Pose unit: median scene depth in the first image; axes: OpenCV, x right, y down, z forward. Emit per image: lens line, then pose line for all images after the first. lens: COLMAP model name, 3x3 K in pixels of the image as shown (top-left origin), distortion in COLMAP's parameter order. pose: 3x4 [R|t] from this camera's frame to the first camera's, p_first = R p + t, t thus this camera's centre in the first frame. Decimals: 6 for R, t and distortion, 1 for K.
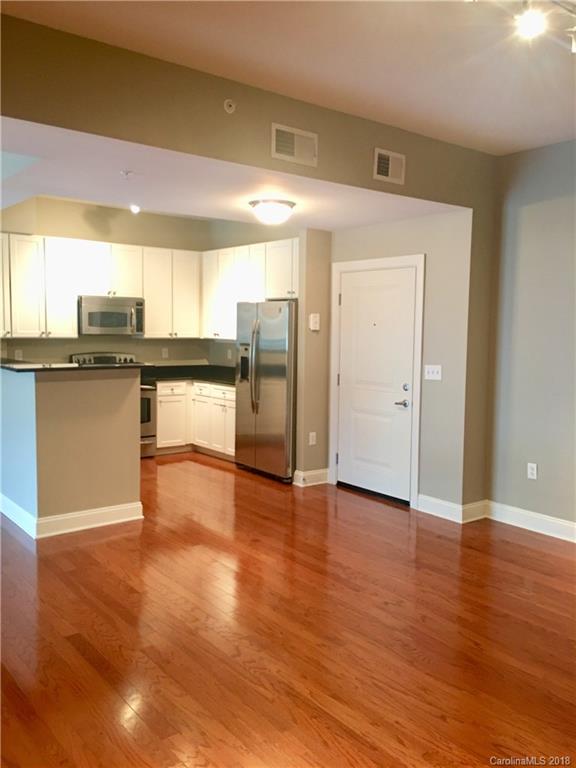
lens RADIAL K [[656.0, 0, 287.5], [0, 656.0, 384.6], [0, 0, 1]] dist [0.048722, 0.000180]
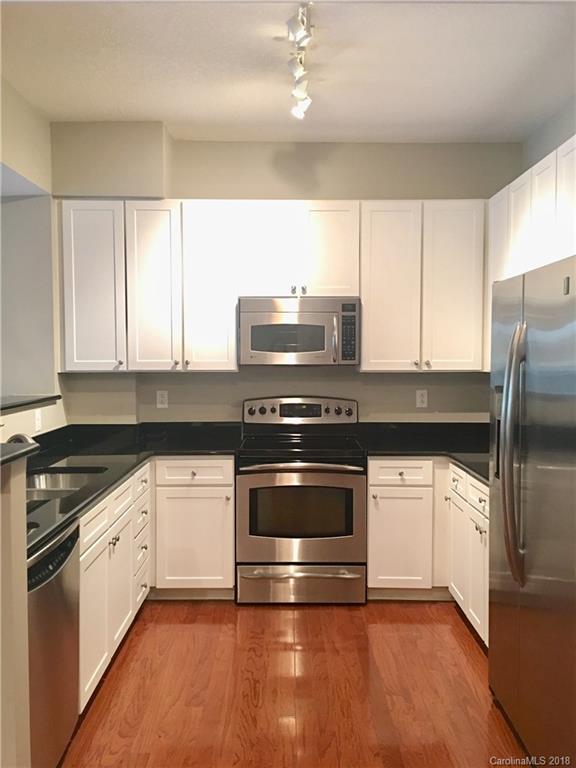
lens RADIAL K [[656.0, 0, 288.7], [0, 656.0, 378.3], [0, 0, 1]] dist [0.048722, 0.000180]
pose [[0.789990, 0.009116, -0.613051, 0.063237], [-0.043626, 0.998191, -0.041375, -0.041166], [0.611565, 0.059431, 0.788959, 0.555004]]
